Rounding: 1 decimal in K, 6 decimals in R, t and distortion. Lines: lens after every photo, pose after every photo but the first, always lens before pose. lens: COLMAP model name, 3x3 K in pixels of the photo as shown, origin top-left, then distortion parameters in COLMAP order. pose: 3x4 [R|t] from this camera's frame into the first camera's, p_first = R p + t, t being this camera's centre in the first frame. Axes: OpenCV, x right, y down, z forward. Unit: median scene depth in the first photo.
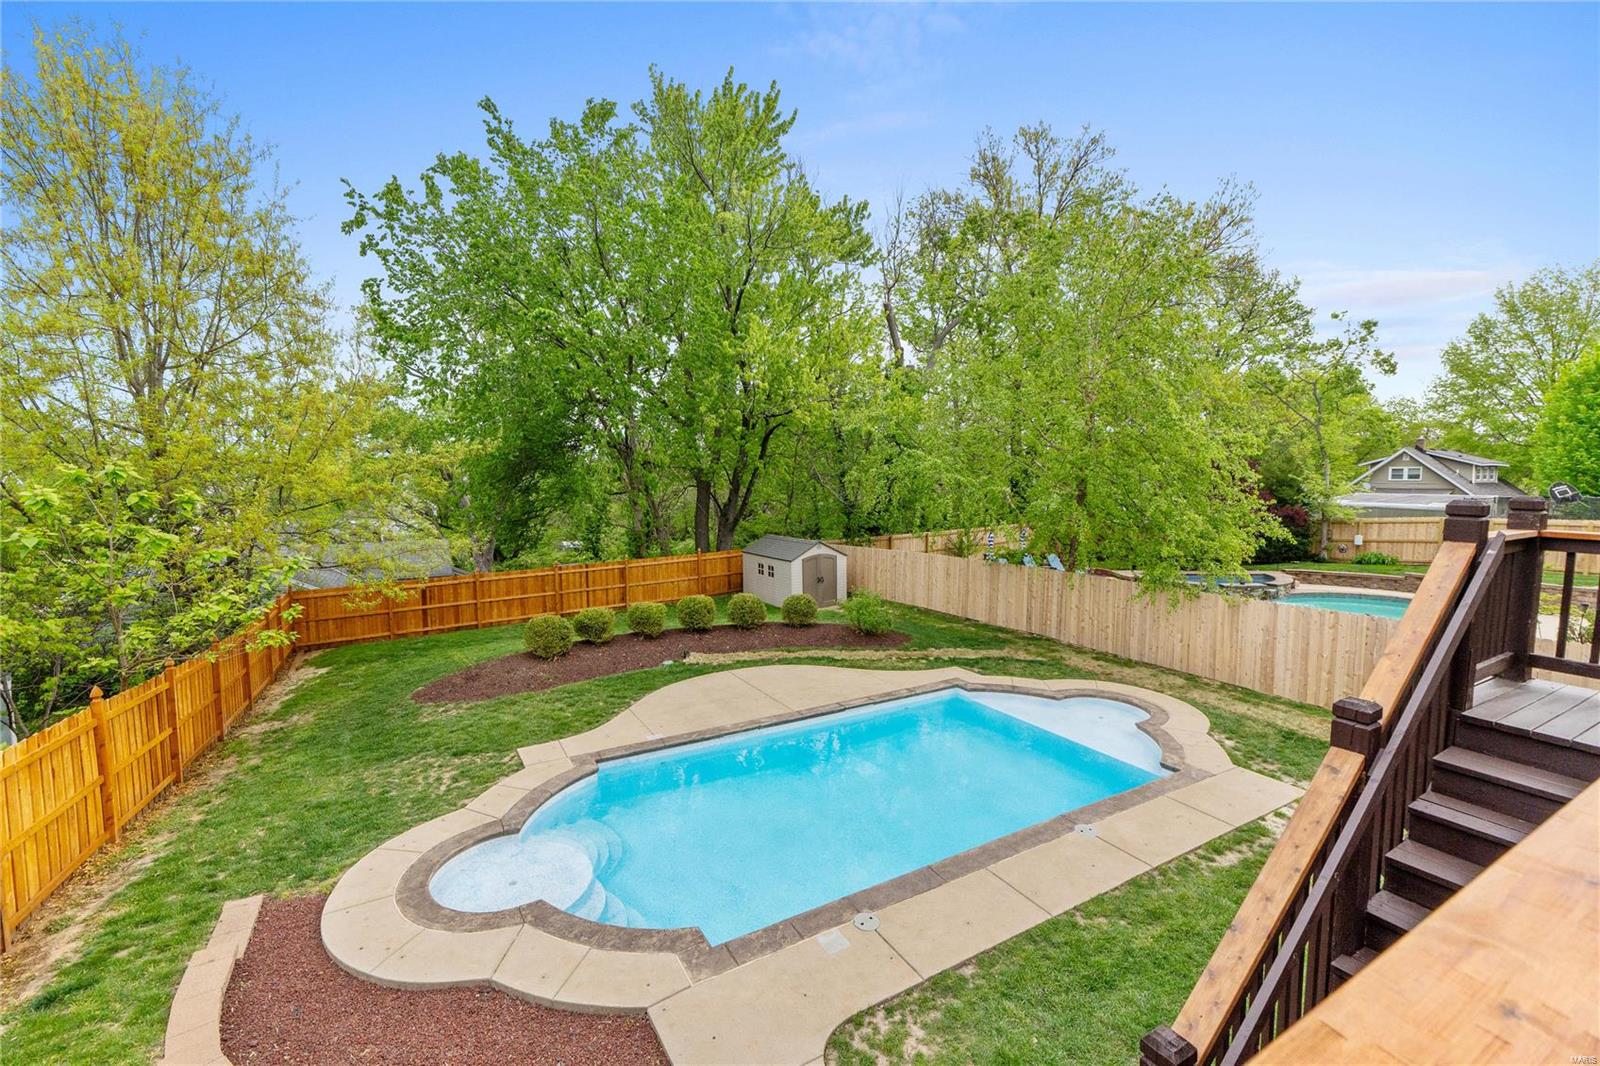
lens RADIAL K [[664.9, 0, 796.2], [0, 664.9, 537.7], [0, 0, 1]] dist [-0.011088, -0.000454]
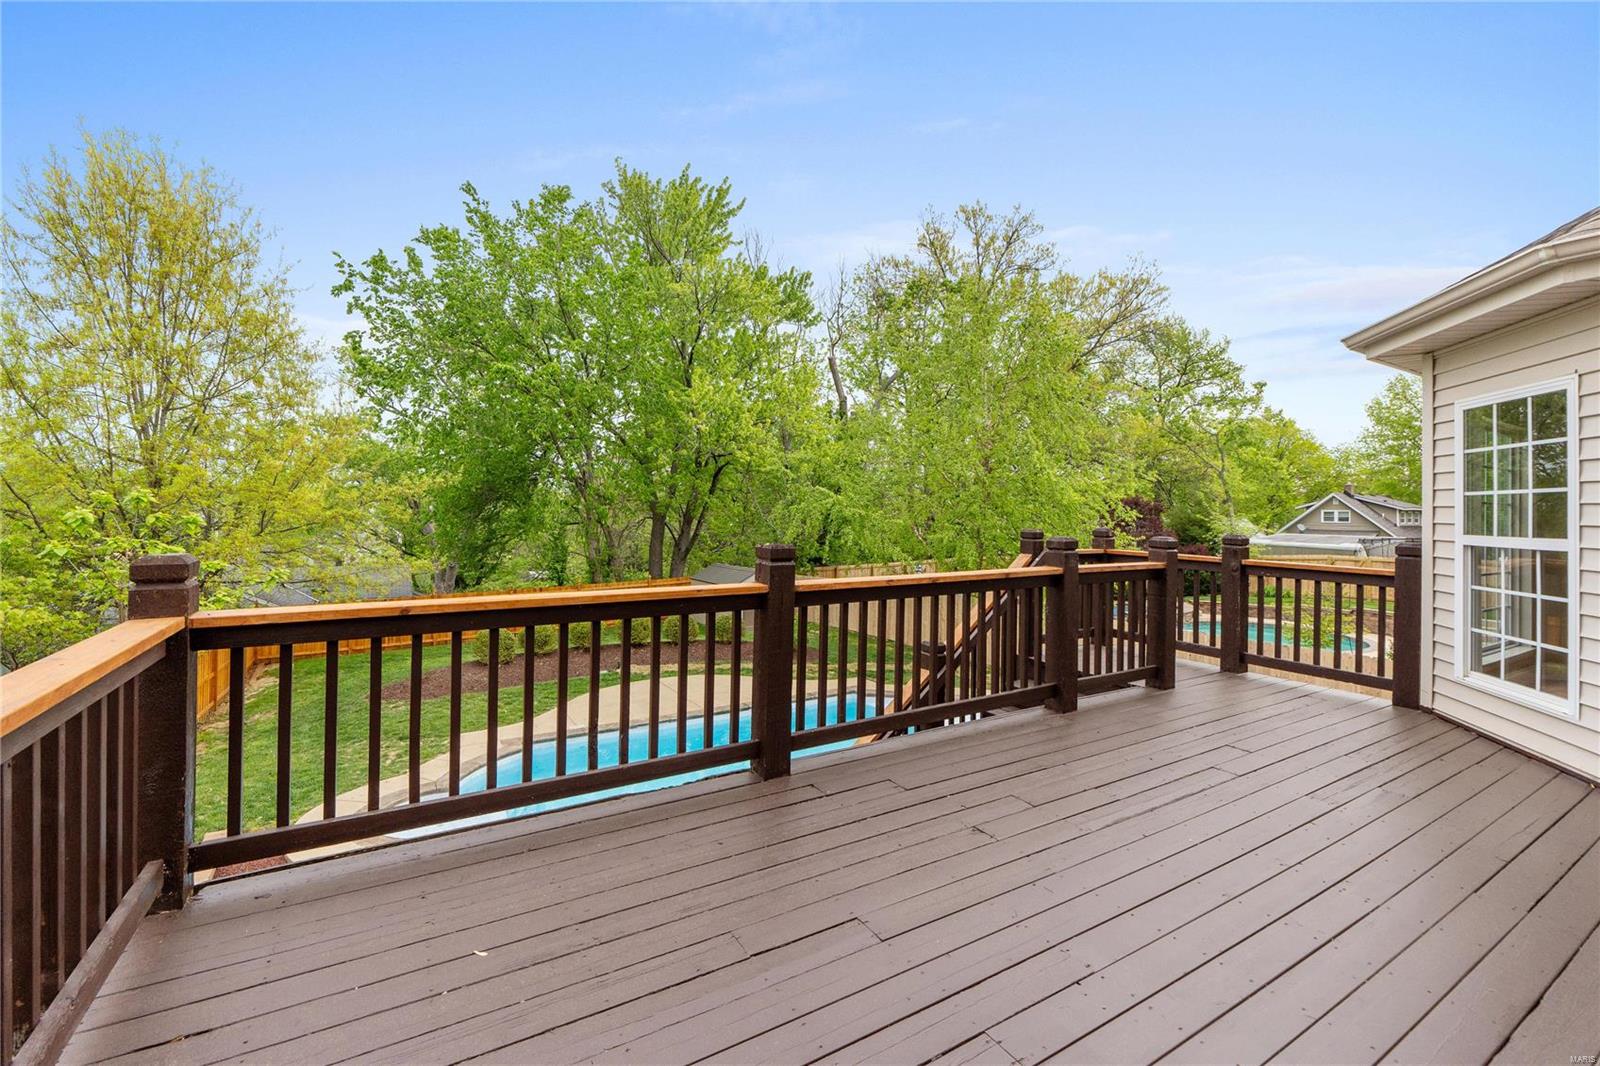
lens RADIAL K [[664.9, 0, 821.2], [0, 664.9, 511.3], [0, 0, 1]] dist [-0.011088, -0.000454]
pose [[0.997705, 0.015976, 0.065798, 0.069622], [-0.009906, 0.995750, -0.091567, 0.010412], [-0.066981, 0.090705, 0.993623, -0.122267]]
